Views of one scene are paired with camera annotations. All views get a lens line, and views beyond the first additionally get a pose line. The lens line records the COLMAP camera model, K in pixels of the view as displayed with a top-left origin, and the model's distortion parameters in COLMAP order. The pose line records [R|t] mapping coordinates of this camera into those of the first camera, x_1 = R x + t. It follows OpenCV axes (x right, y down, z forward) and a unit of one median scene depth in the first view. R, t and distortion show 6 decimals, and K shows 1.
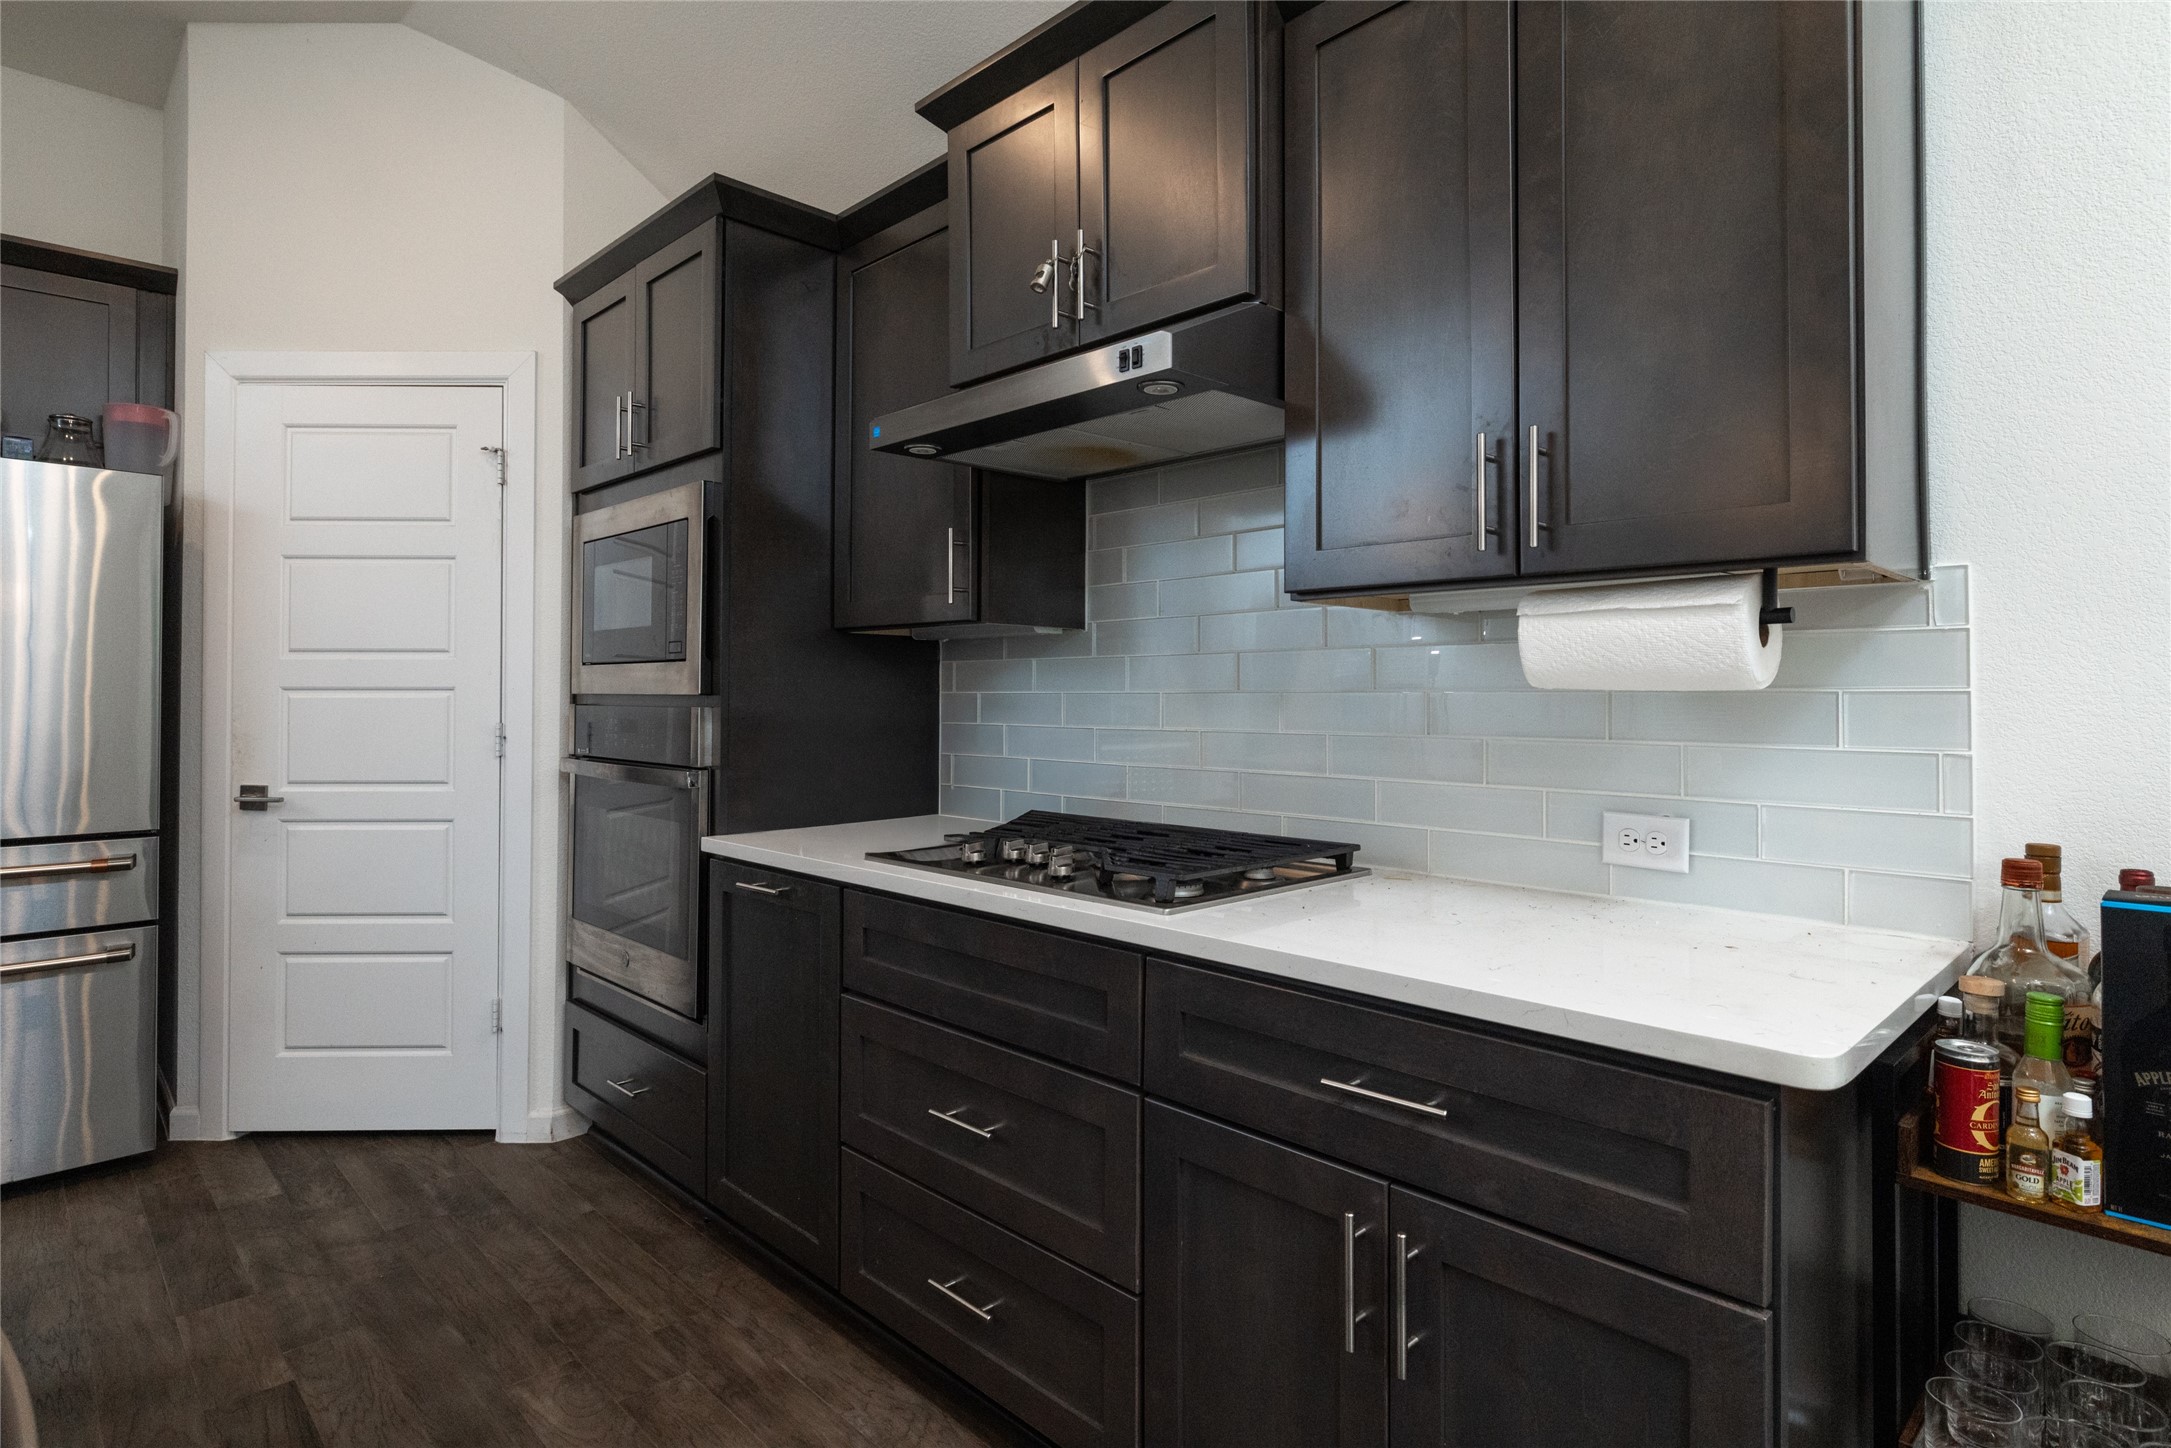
lens RADIAL K [[1137.1, 0, 1084.1], [0, 1137.1, 687.1], [0, 0, 1]] dist [0.001853, 0.000422]
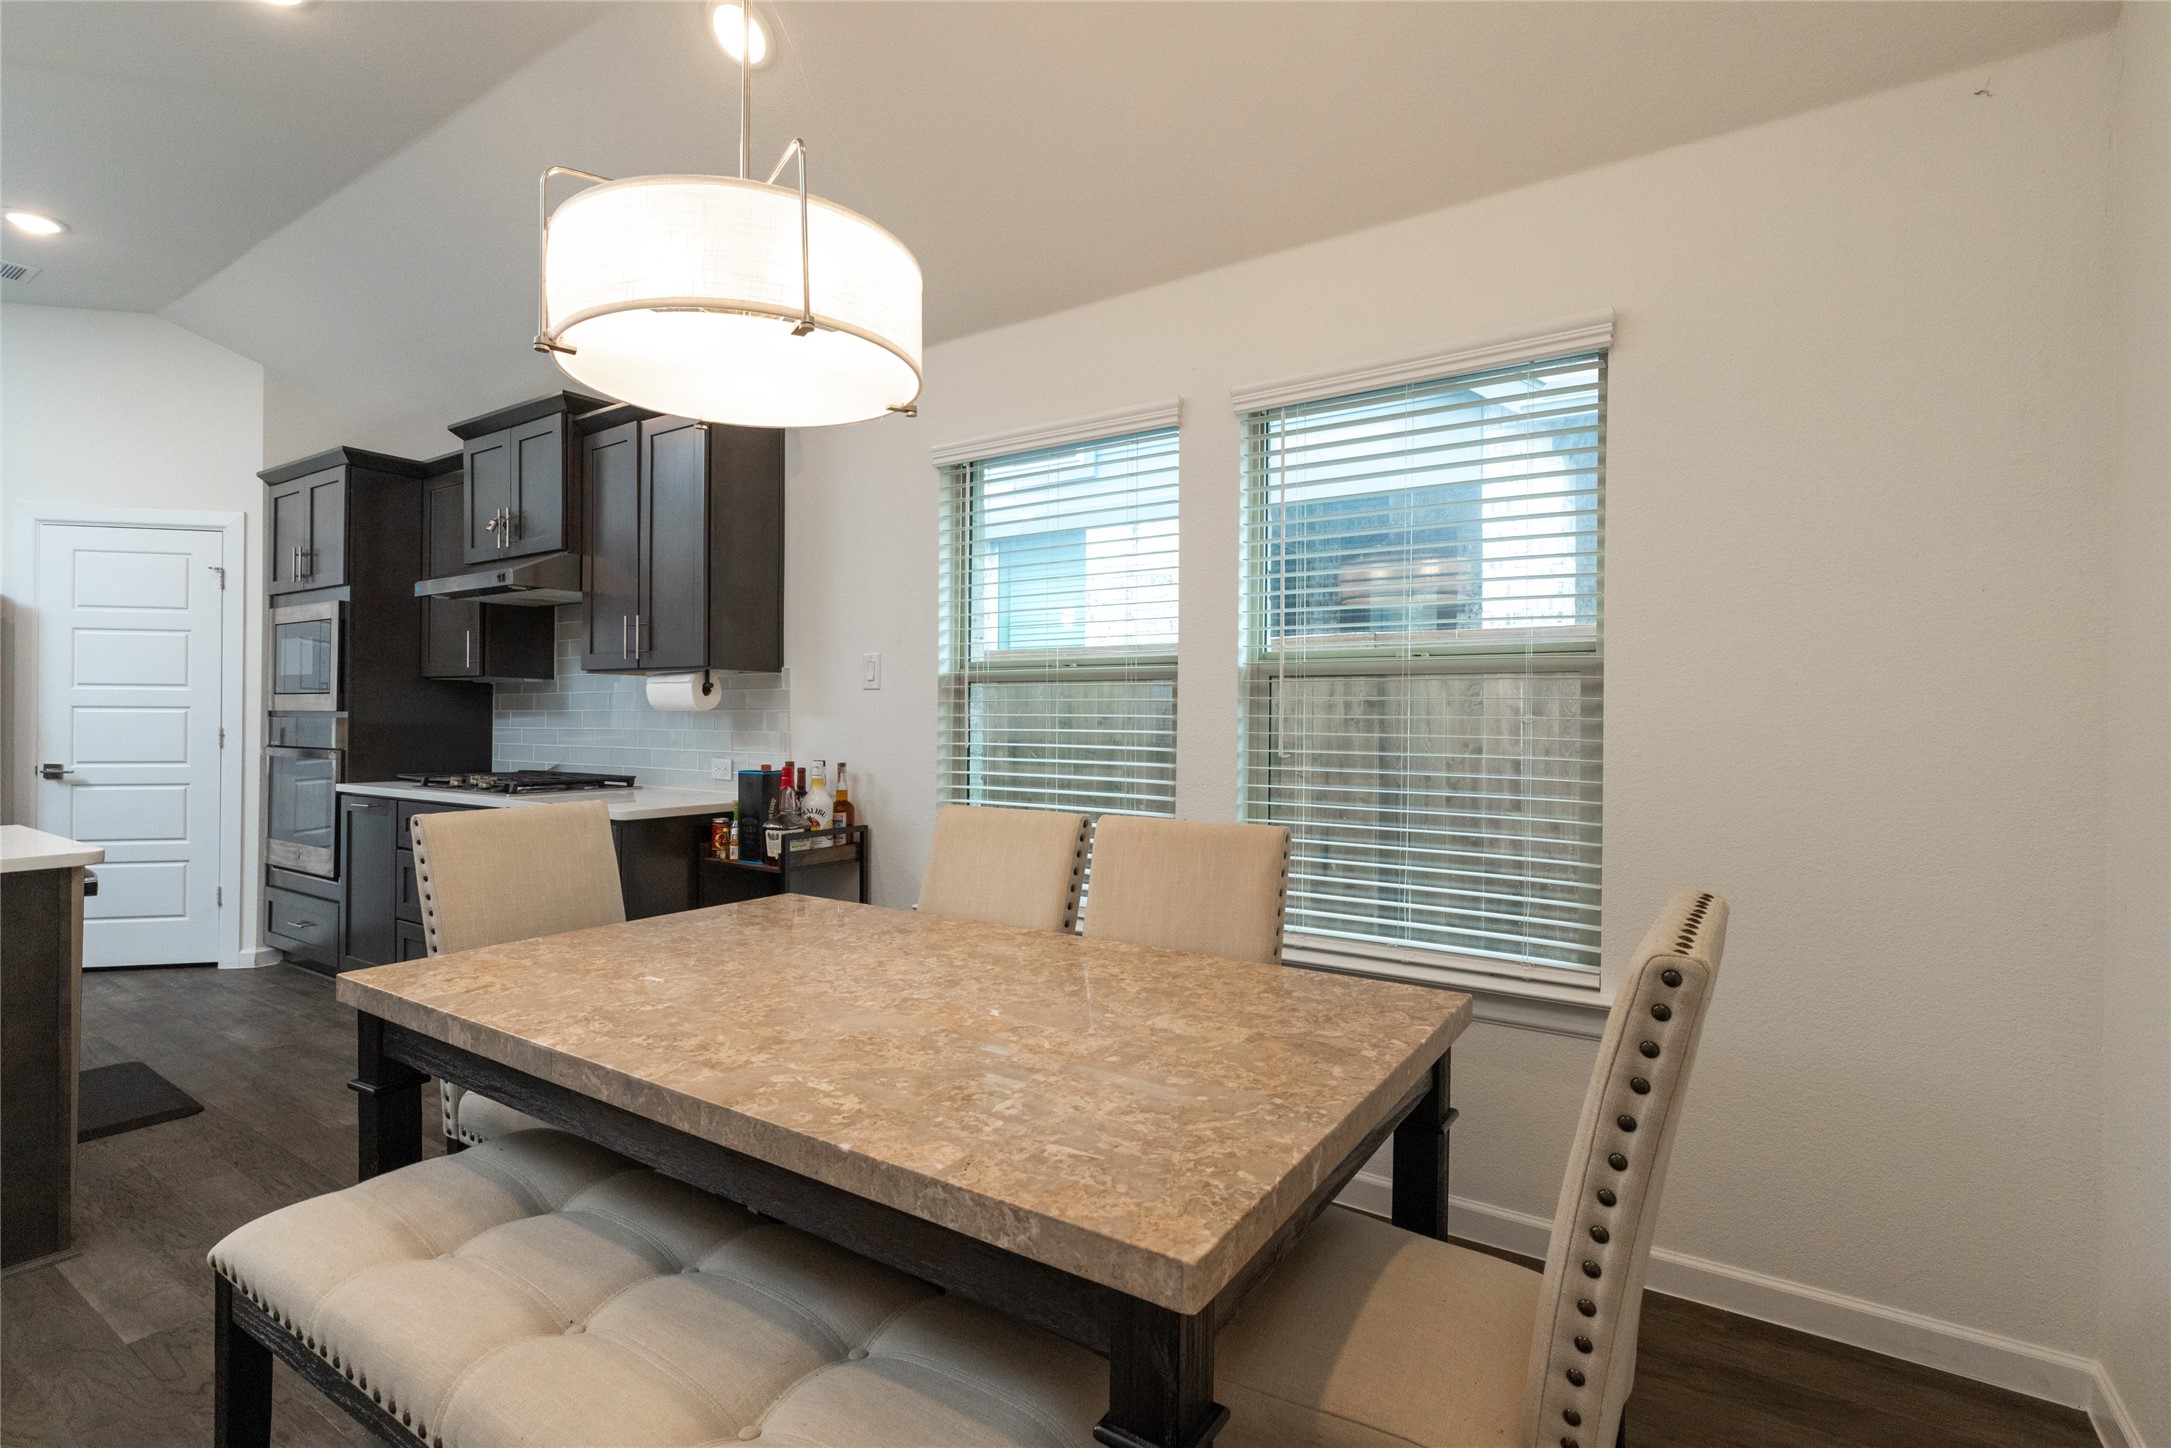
lens RADIAL K [[1017.6, 0, 1085.5], [0, 1017.6, 724.0], [0, 0, 1]] dist [-0.001230, -0.000543]
pose [[0.977737, 0.004362, 0.209789, 0.504165], [-0.006639, 0.999926, 0.010148, 0.002369], [-0.209729, -0.011315, 0.977694, -0.886499]]
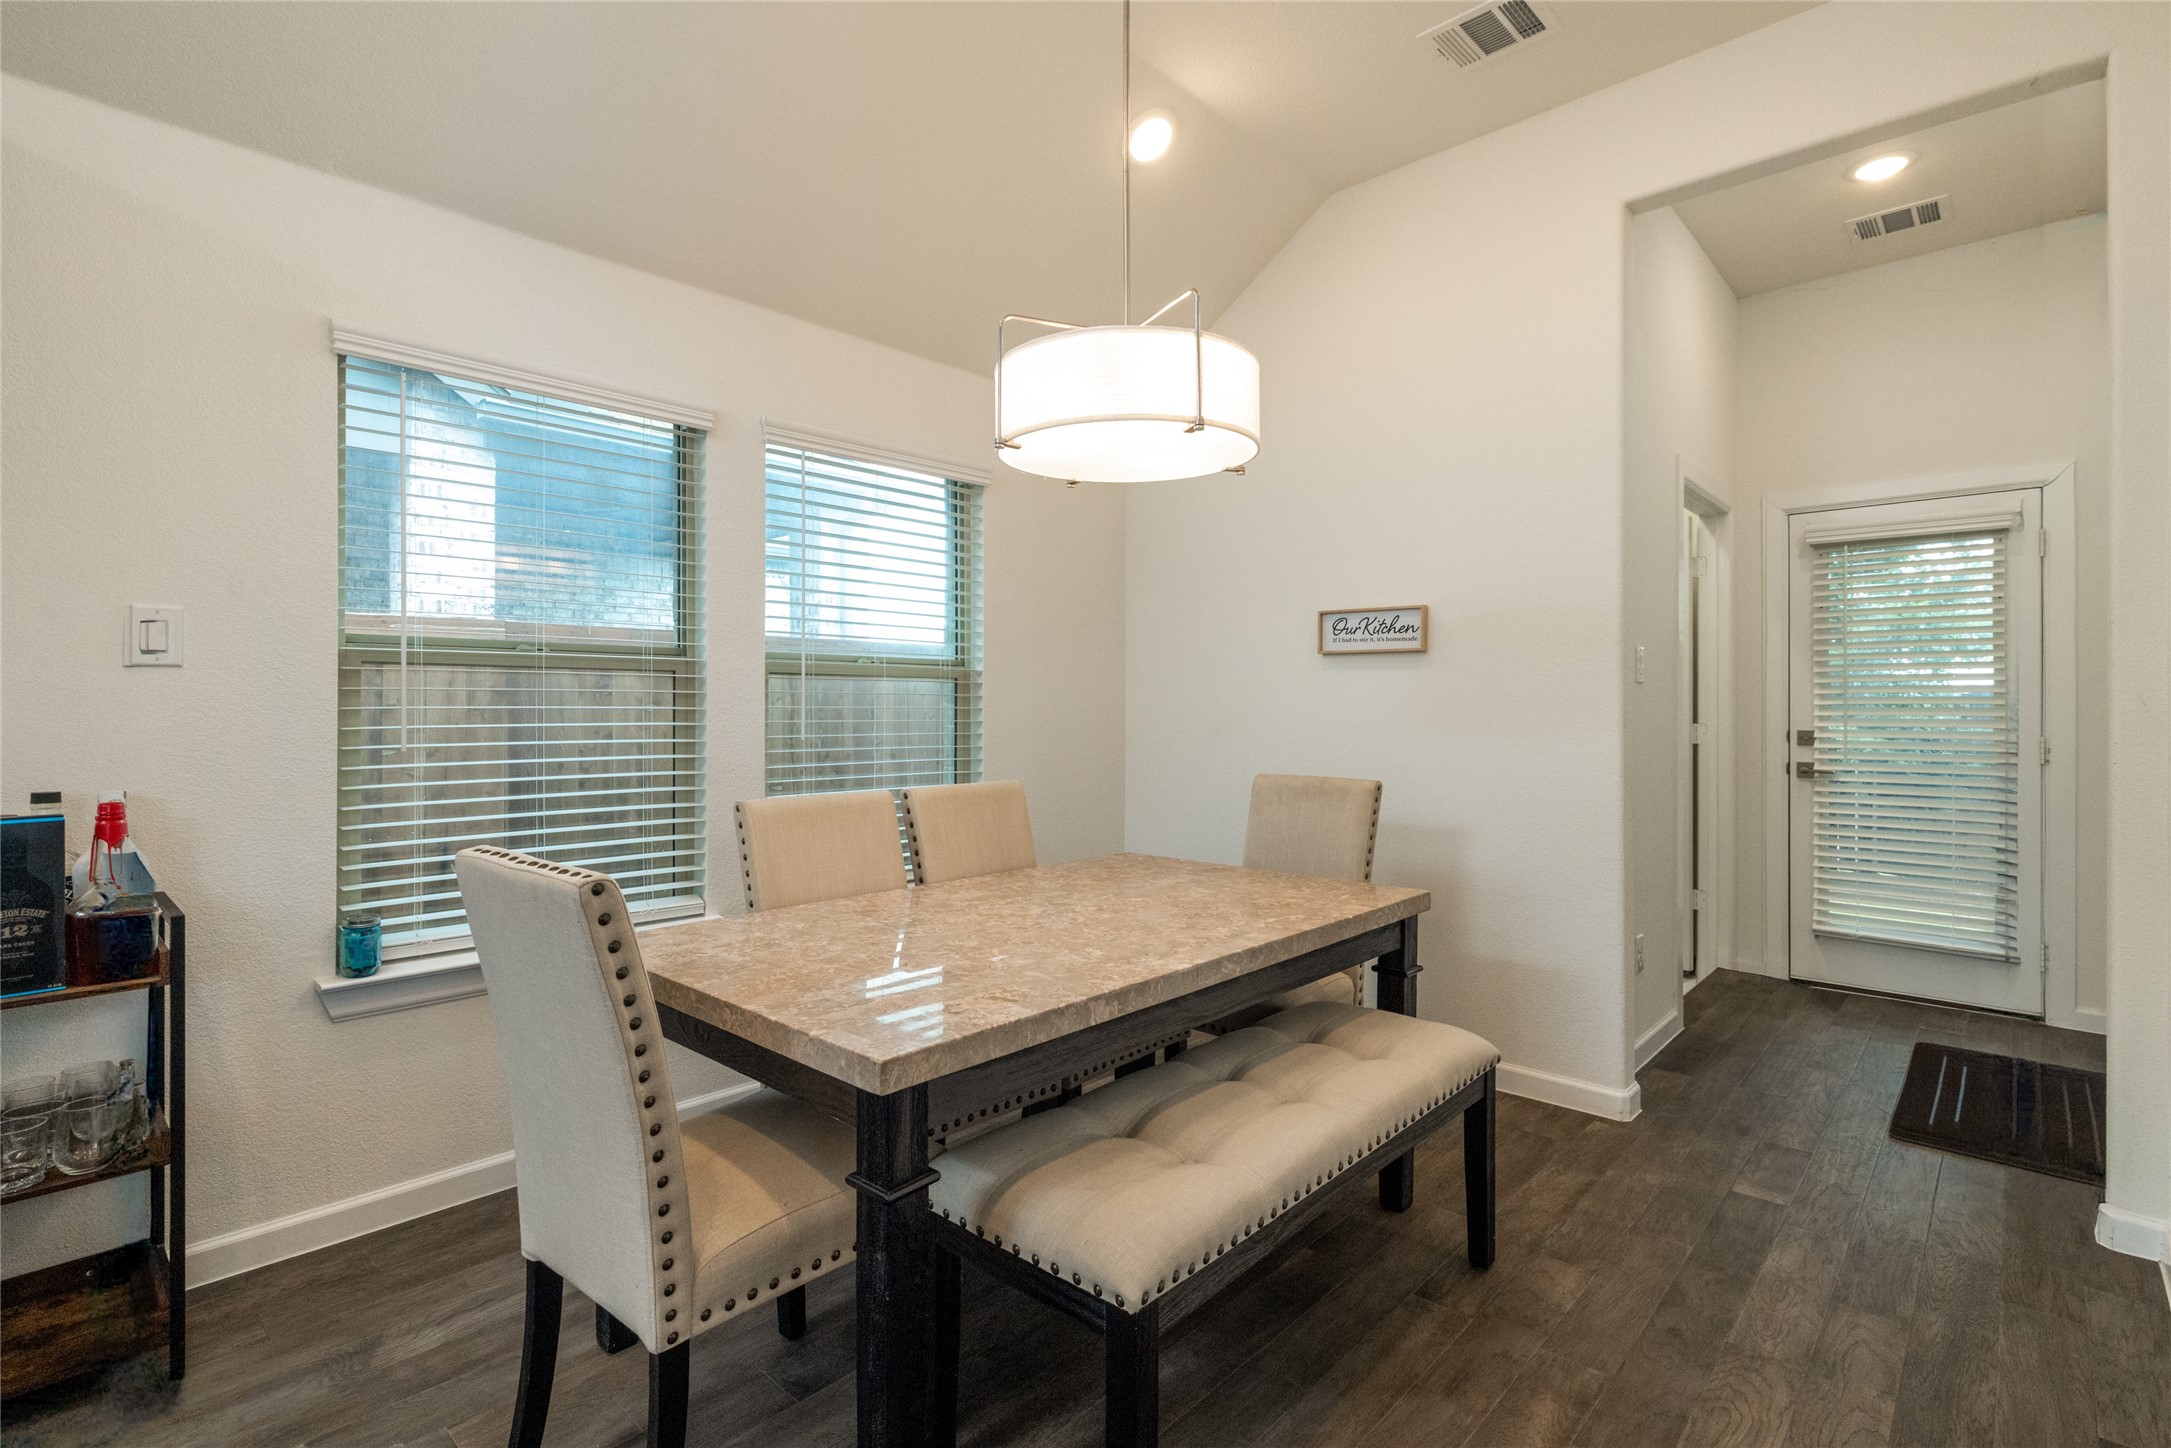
lens RADIAL K [[1013.7, 0, 1085.3], [0, 1013.7, 705.6], [0, 0, 1]] dist [-0.001200, -0.000017]
pose [[-0.053437, -0.000827, 0.998571, -0.288774], [-0.005757, 0.999983, 0.000520, -0.000540], [-0.998555, -0.005721, -0.053441, -0.246775]]
